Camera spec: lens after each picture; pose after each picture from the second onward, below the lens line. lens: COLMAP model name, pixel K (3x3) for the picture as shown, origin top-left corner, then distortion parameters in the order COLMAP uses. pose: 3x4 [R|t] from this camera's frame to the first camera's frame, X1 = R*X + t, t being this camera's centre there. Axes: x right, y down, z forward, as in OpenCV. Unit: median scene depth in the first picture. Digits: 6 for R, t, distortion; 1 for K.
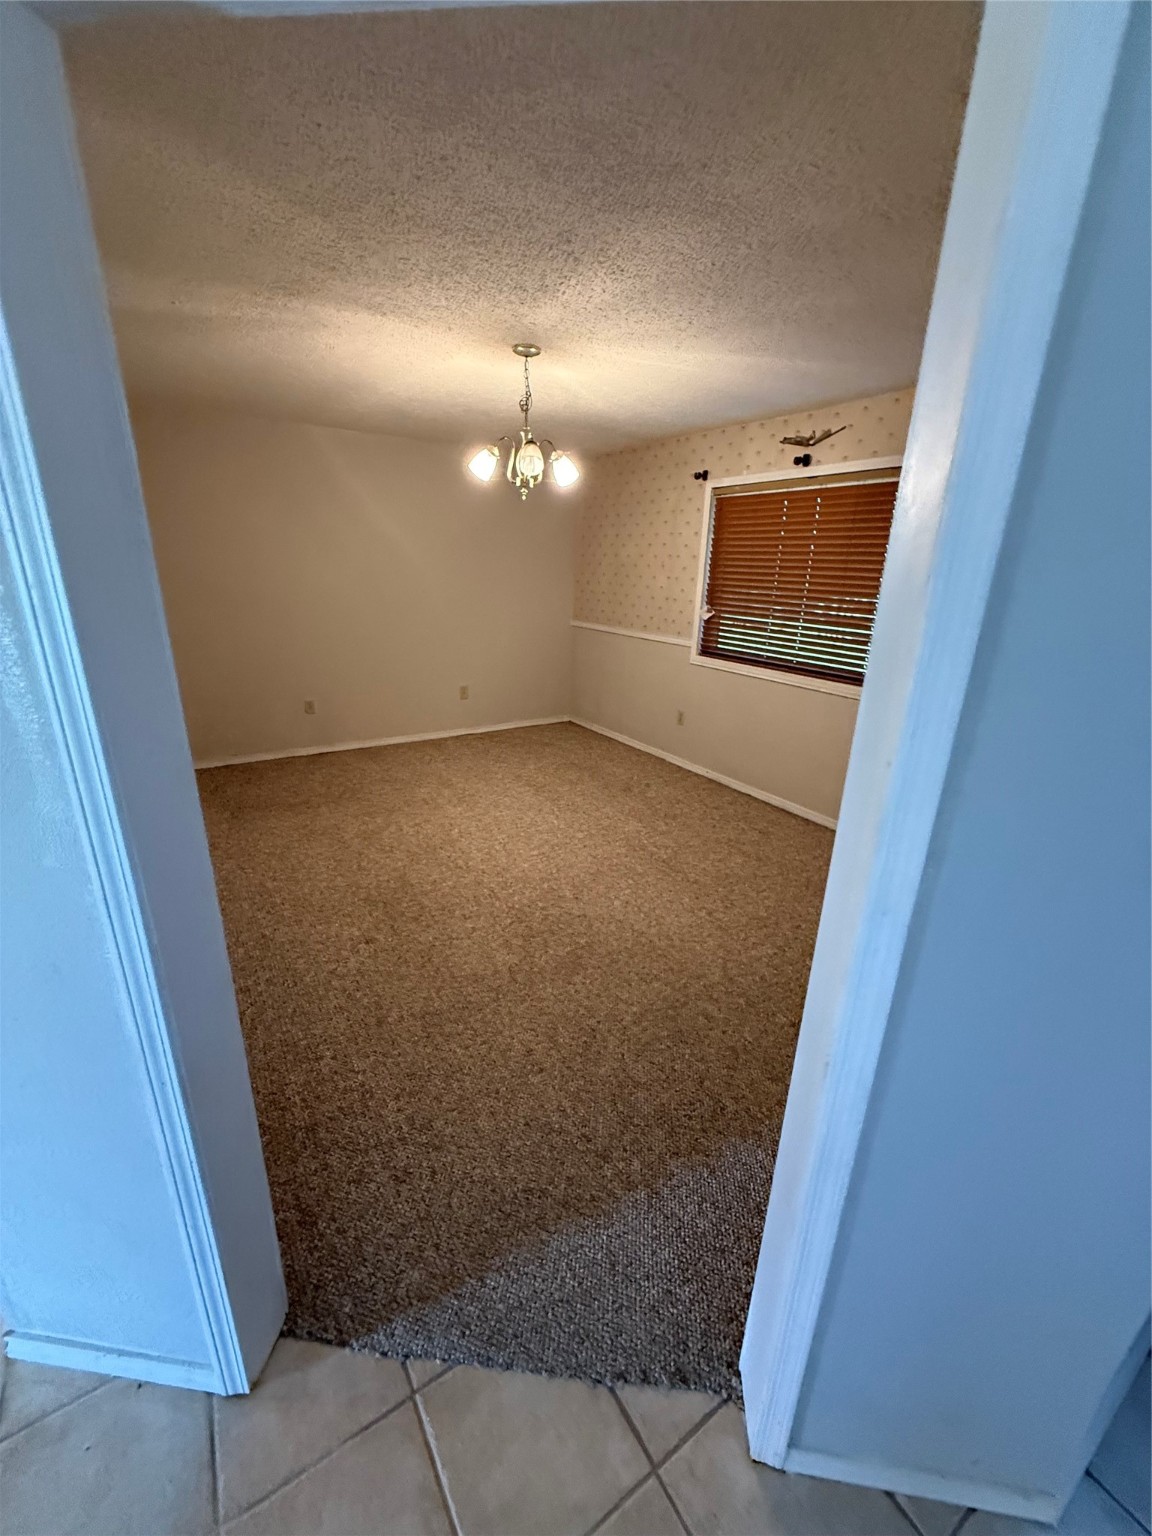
lens RADIAL K [[614.7, 0, 576.0], [0, 614.7, 768.0], [0, 0, 1]] dist [-0.000691, 0.000101]
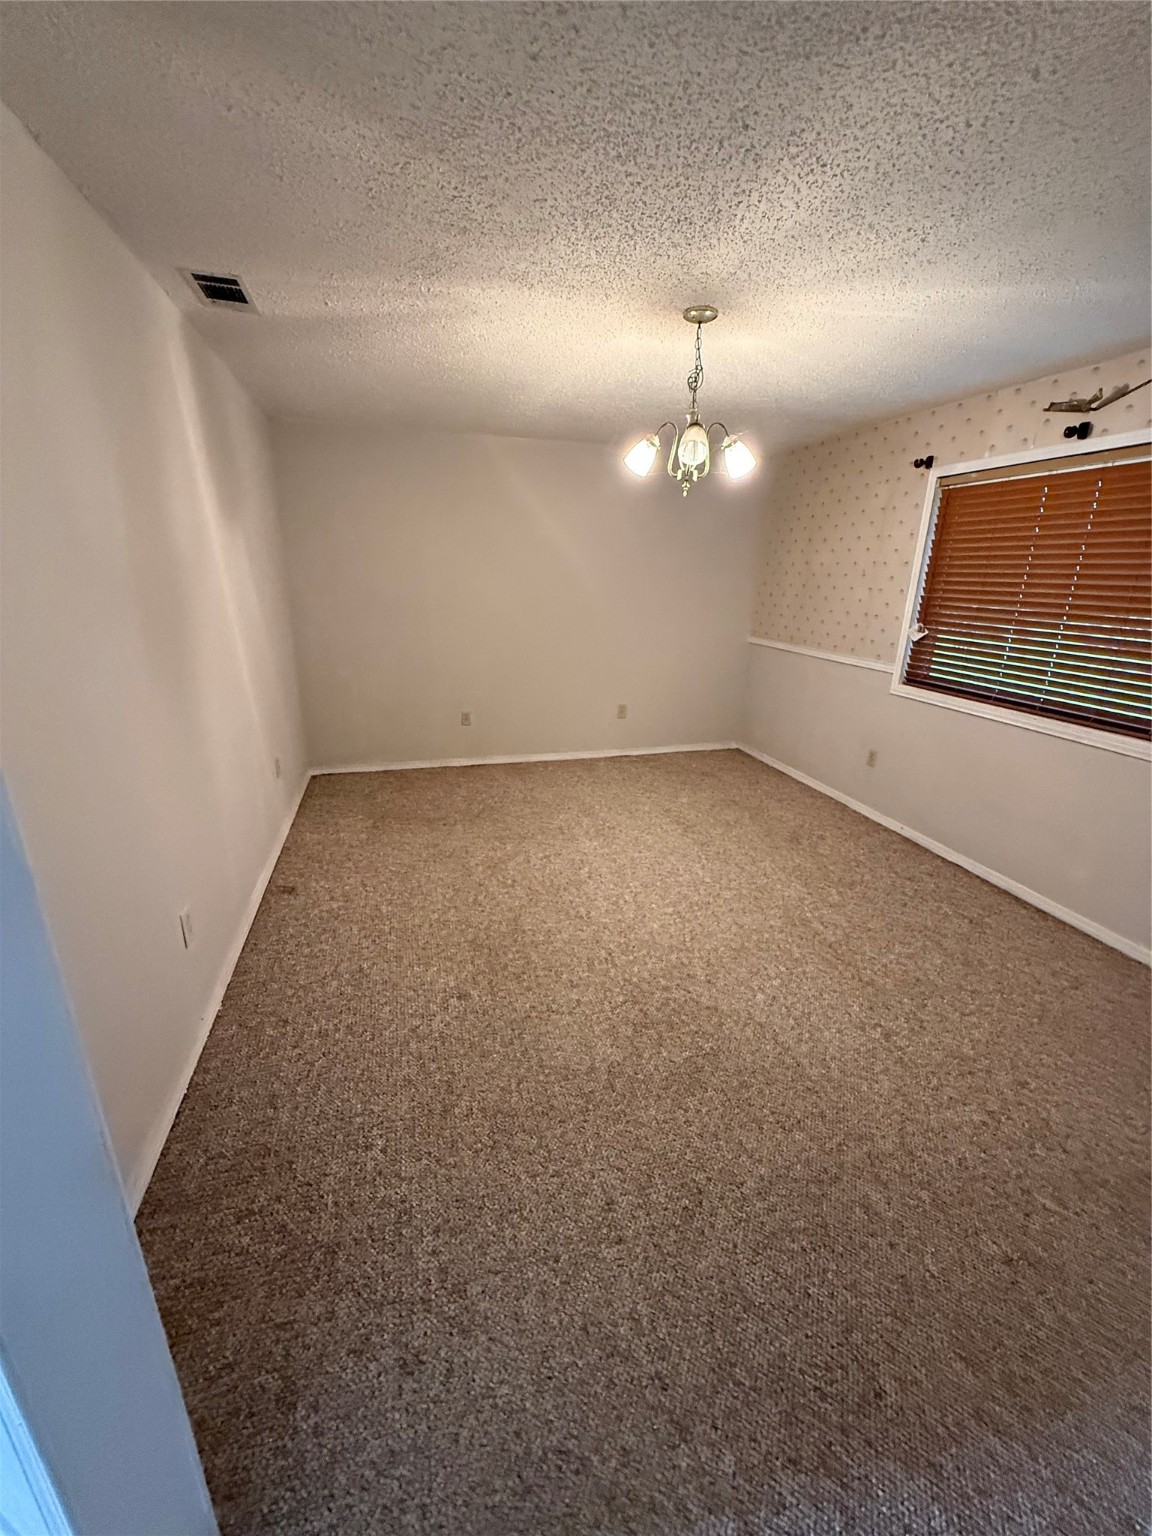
lens RADIAL K [[614.7, 0, 576.0], [0, 614.7, 768.0], [0, 0, 1]] dist [-0.000691, 0.000101]
pose [[0.956690, 0.081274, -0.279535, 0.037321], [-0.086201, 0.996263, -0.005356, -0.050123], [0.278055, 0.029221, 0.960121, 0.165639]]
